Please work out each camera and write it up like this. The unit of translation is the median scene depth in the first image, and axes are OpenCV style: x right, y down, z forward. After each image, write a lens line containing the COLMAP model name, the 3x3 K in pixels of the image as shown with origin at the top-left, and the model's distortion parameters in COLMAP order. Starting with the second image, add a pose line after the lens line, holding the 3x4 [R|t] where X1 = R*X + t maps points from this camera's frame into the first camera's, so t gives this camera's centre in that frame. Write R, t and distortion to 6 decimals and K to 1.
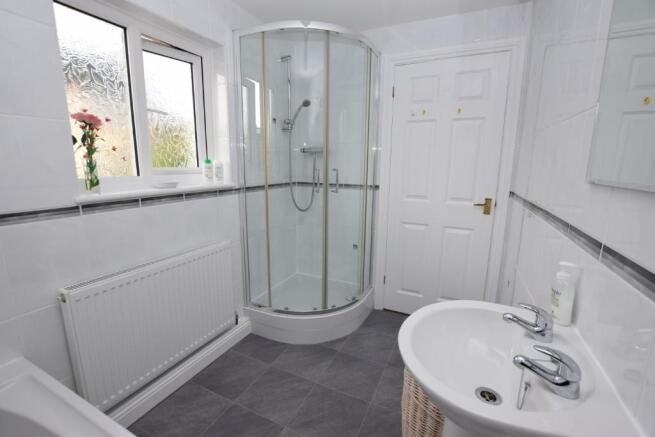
lens RADIAL K [[292.1, 0, 326.5], [0, 292.1, 215.8], [0, 0, 1]] dist [-0.008627, 0.000784]
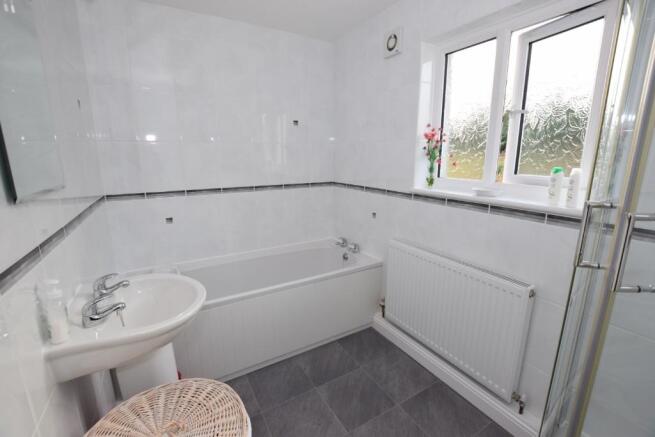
lens RADIAL K [[292.1, 0, 327.4], [0, 292.1, 220.3], [0, 0, 1]] dist [-0.008627, 0.000784]
pose [[-0.553733, 0.170567, -0.815038, 0.538202], [-0.156258, 0.940123, 0.302906, -0.235269], [0.817902, 0.295086, -0.493925, 1.109693]]
